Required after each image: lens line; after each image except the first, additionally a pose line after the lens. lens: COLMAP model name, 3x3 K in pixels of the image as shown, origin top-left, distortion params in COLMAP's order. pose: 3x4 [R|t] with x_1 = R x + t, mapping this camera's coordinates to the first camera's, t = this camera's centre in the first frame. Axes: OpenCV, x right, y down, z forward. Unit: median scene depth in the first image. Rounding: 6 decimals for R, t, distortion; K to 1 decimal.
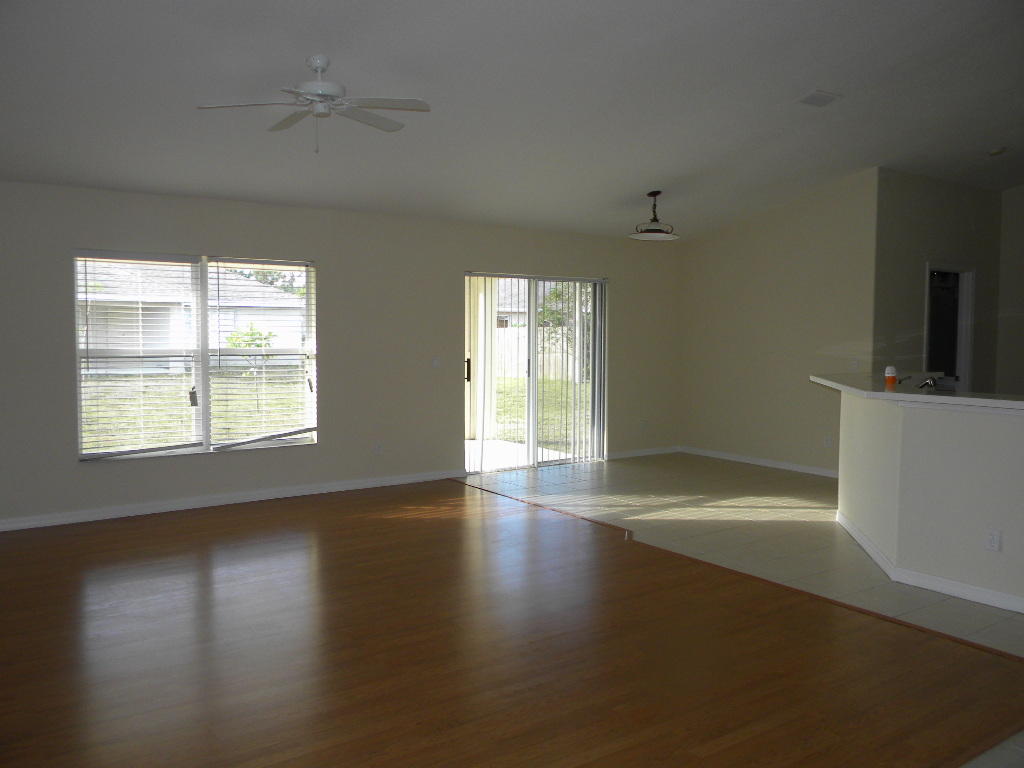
lens RADIAL K [[852.9, 0, 509.0], [0, 852.9, 371.1], [0, 0, 1]] dist [0.022266, -0.014932]
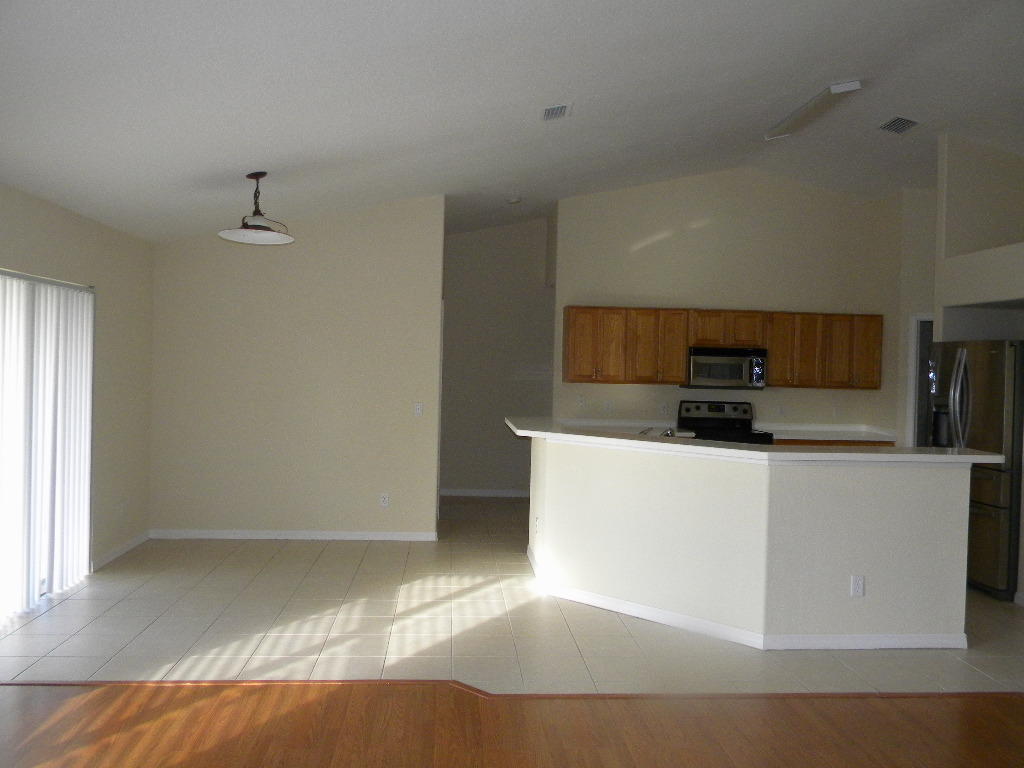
lens RADIAL K [[852.9, 0, 509.0], [0, 852.9, 371.1], [0, 0, 1]] dist [0.022266, -0.014932]
pose [[0.532834, 0.000037, 0.846220, -0.309217], [0.024549, 0.999578, -0.015501, -0.032807], [-0.845864, 0.029034, 0.532608, 0.460354]]
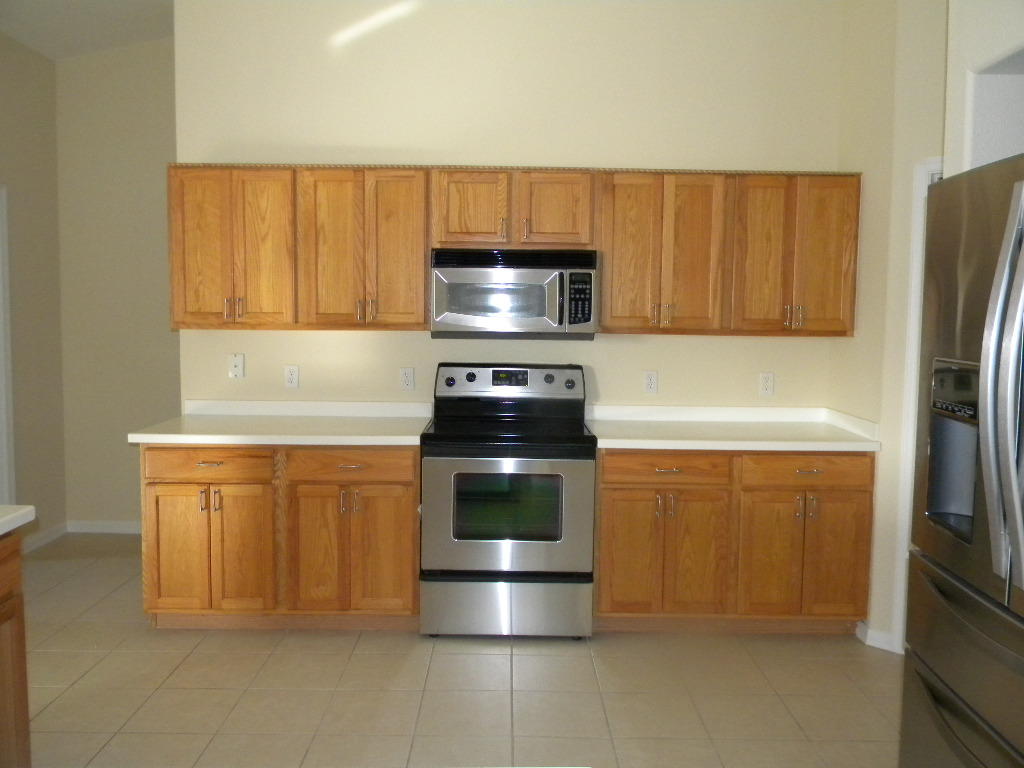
lens RADIAL K [[852.9, 0, 509.0], [0, 852.9, 371.1], [0, 0, 1]] dist [0.022266, -0.014932]
pose [[0.586912, -0.059357, 0.807472, 0.335984], [0.034918, 0.998237, 0.047999, -0.025307], [-0.808898, 0.000024, 0.587949, 0.507691]]
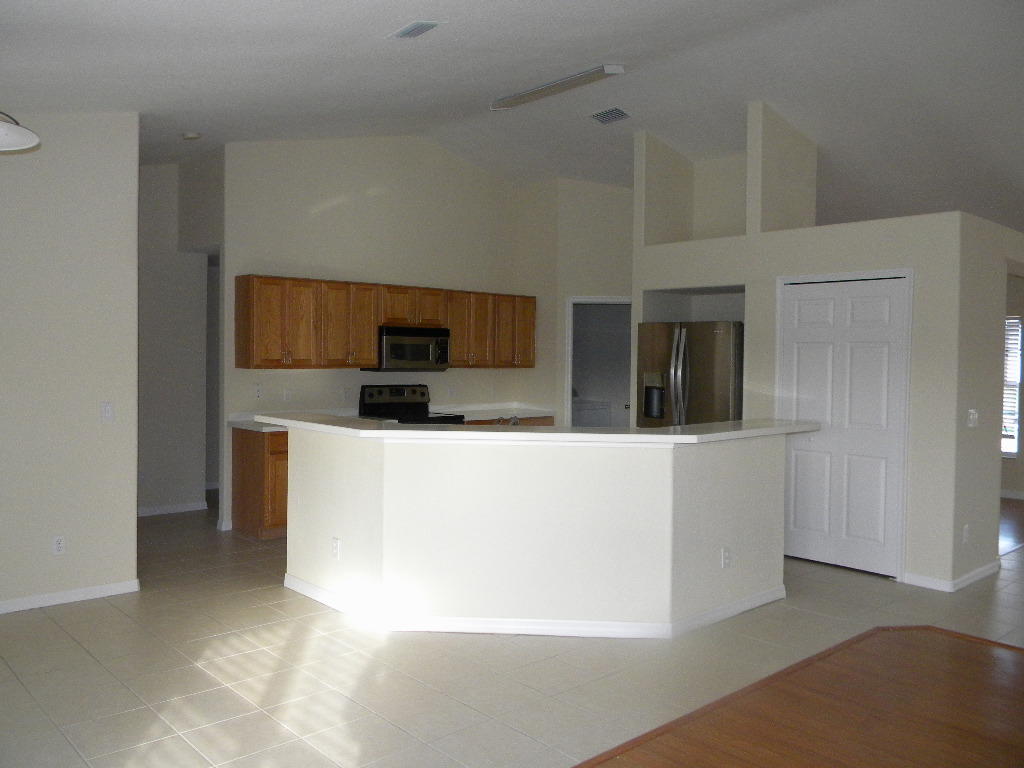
lens RADIAL K [[852.9, 0, 509.0], [0, 852.9, 371.1], [0, 0, 1]] dist [0.022266, -0.014932]
pose [[-0.105566, -0.026403, 0.994062, -0.266098], [0.042200, 0.998628, 0.031006, -0.046881], [-0.993517, 0.045222, -0.104307, 0.796161]]
